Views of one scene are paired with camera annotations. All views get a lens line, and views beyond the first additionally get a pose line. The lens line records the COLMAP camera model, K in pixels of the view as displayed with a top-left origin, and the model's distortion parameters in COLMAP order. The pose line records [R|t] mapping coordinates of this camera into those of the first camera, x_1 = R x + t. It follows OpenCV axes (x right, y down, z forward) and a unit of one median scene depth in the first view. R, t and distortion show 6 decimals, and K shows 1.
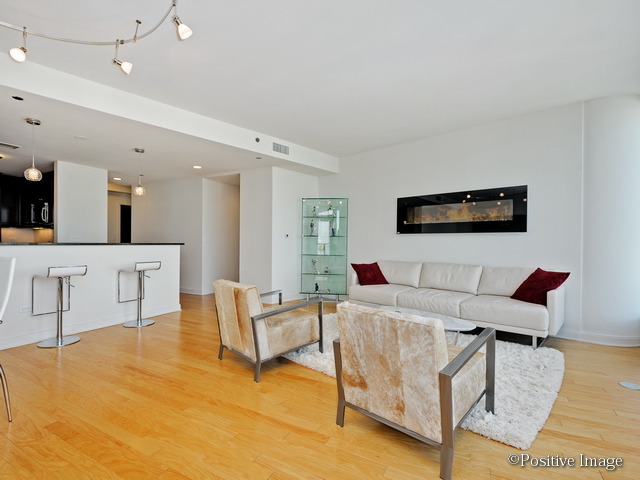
lens RADIAL K [[319.6, 0, 322.4], [0, 319.6, 243.2], [0, 0, 1]] dist [0.001006, 0.000664]
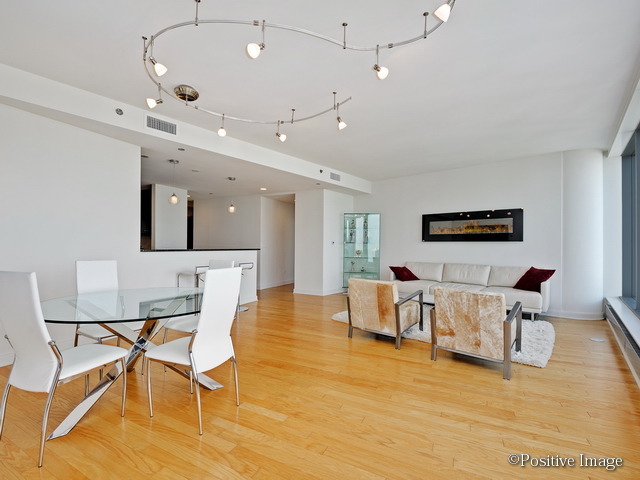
lens RADIAL K [[302.5, 0, 315.3], [0, 302.5, 244.3], [0, 0, 1]] dist [-0.001469, -0.004898]
pose [[0.999354, -0.001112, 0.035919, -0.344671], [0.001281, 0.999988, -0.004697, -0.018068], [-0.035913, 0.004740, 0.999344, -0.315558]]
